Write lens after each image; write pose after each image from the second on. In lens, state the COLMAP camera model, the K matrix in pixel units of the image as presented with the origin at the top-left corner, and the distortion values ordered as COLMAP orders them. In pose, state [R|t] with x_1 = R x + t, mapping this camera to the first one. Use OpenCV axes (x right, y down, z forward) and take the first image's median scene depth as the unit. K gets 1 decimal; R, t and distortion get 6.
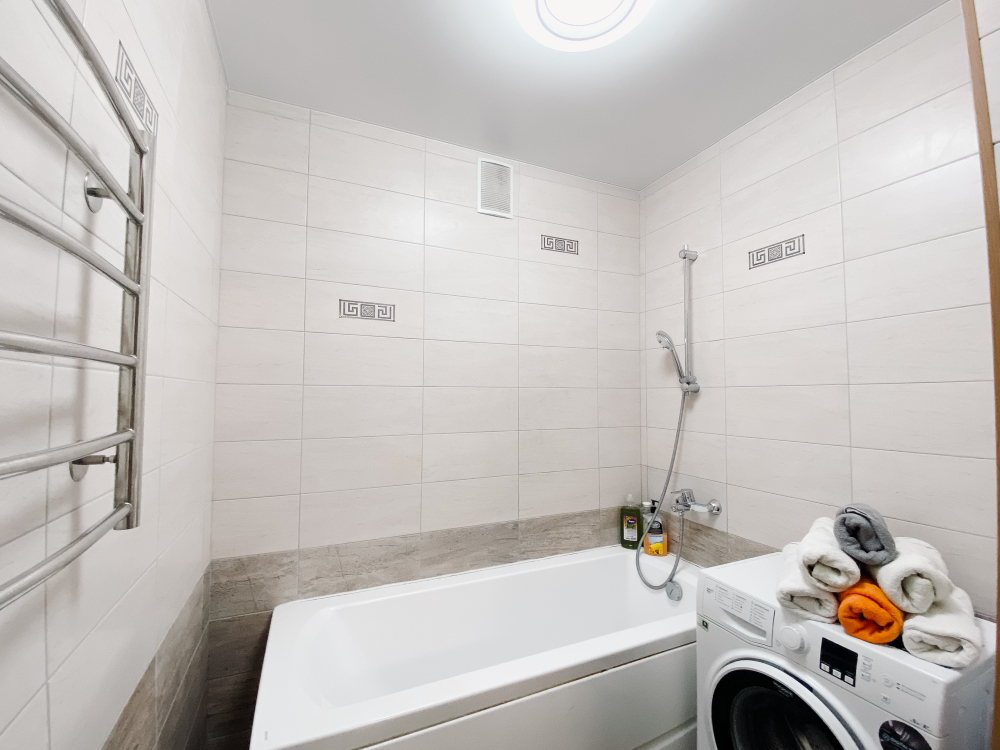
lens RADIAL K [[433.1, 0, 497.6], [0, 433.1, 370.4], [0, 0, 1]] dist [0.051079, -0.030836]
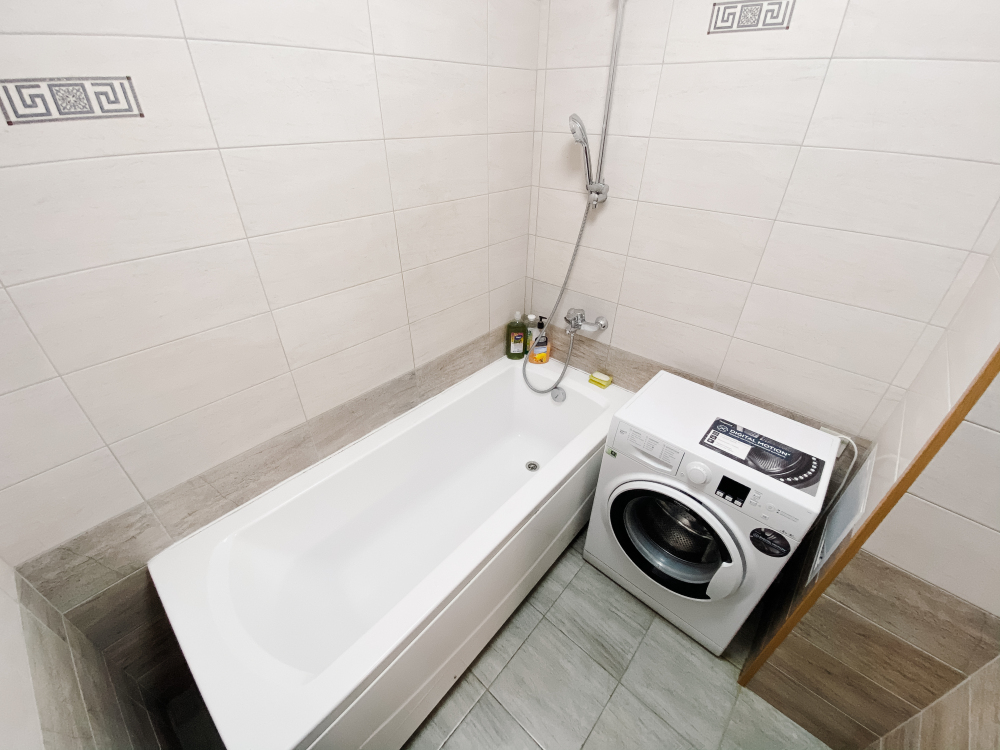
lens RADIAL K [[406.0, 0, 504.6], [0, 406.0, 383.2], [0, 0, 1]] dist [0.026954, -0.025660]
pose [[0.907731, -0.226784, 0.352978, -0.087705], [-0.031246, 0.802443, 0.595911, -0.140421], [-0.418388, -0.551956, 0.721316, 0.306287]]
